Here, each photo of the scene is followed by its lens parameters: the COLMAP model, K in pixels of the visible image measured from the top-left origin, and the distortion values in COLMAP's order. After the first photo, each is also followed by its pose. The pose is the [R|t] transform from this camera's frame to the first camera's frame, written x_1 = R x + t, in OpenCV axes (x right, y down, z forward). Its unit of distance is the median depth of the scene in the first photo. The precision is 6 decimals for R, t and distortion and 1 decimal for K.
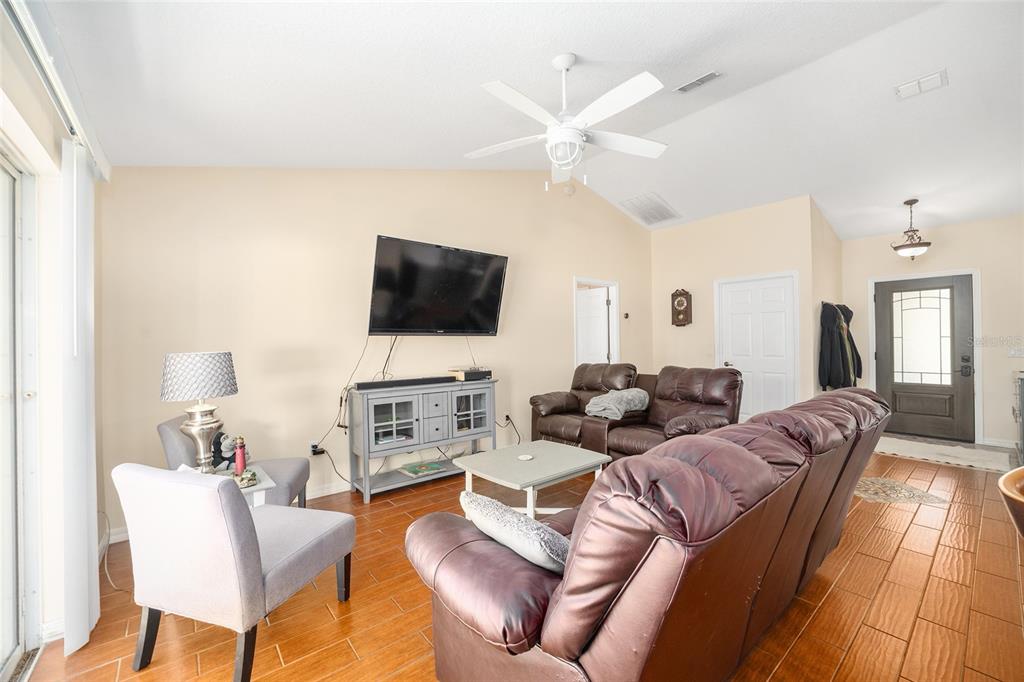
lens RADIAL K [[426.0, 0, 512.0], [0, 426.0, 341.0], [0, 0, 1]] dist [-0.004135, -0.000254]
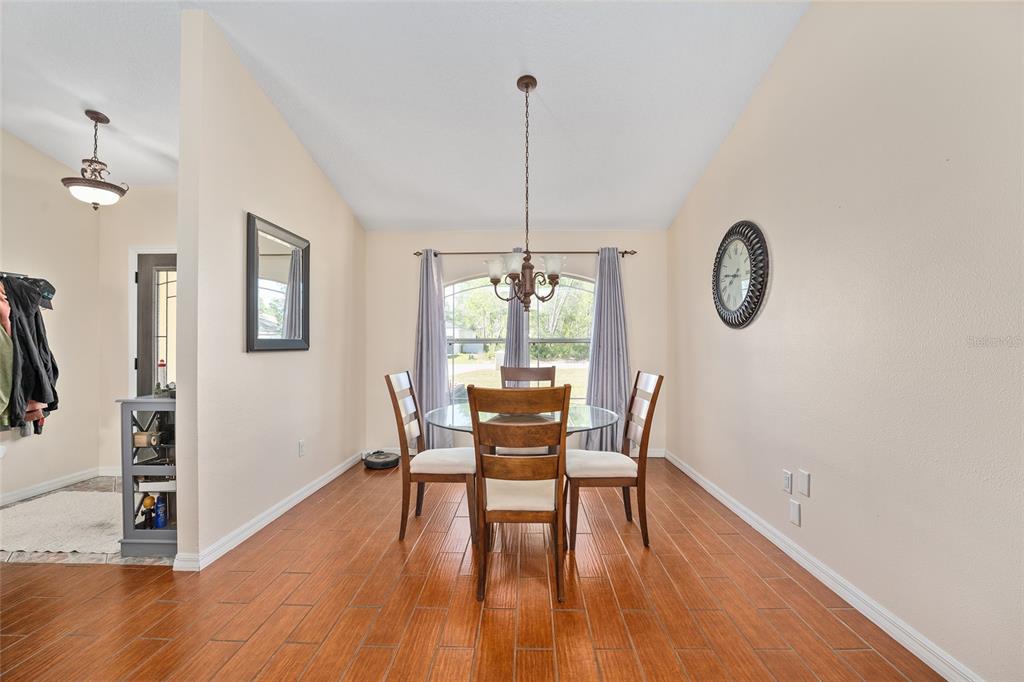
lens RADIAL K [[426.0, 0, 512.0], [0, 426.0, 341.0], [0, 0, 1]] dist [-0.004135, -0.000254]
pose [[0.677450, 0.013217, 0.735450, 0.368750], [-0.010374, 0.999911, -0.008414, -0.001070], [-0.735496, -0.001929, 0.677526, 0.057965]]
